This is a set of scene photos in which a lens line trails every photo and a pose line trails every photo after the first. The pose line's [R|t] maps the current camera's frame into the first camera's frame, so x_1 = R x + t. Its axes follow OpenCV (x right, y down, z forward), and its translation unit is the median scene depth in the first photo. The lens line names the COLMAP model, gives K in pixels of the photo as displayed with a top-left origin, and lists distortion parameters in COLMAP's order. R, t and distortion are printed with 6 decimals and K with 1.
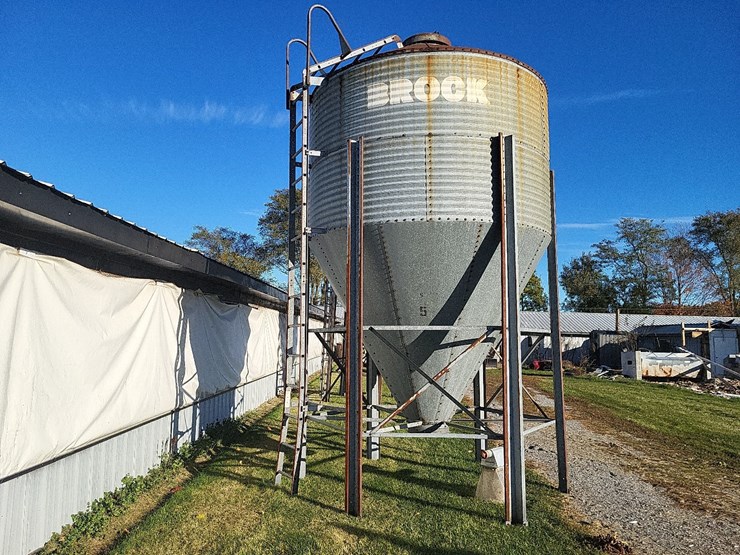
lens RADIAL K [[559.7, 0, 348.0], [0, 559.7, 277.0], [0, 0, 1]] dist [0.042188, -0.000310]
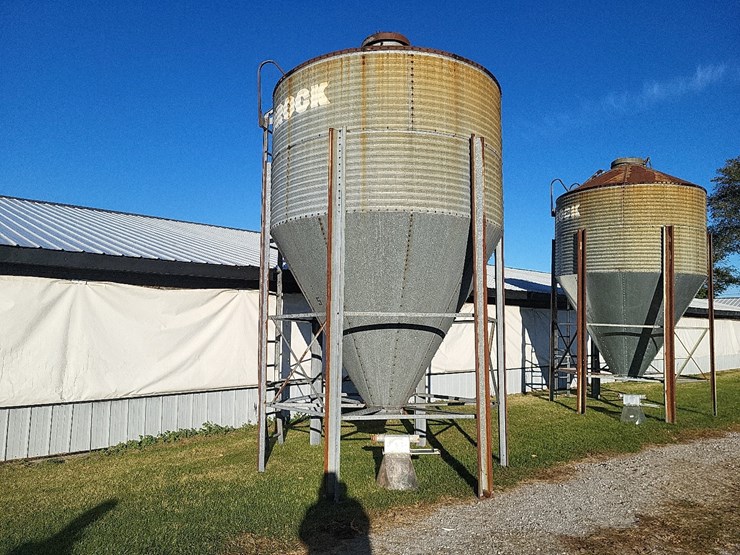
lens RADIAL K [[563.9, 0, 361.2], [0, 563.9, 285.8], [0, 0, 1]] dist [0.038609, -0.011140]
pose [[0.687519, -0.069715, -0.722812, 1.038517], [0.078304, 0.996694, -0.021650, 0.062308], [0.721932, -0.041714, 0.690705, 0.294553]]
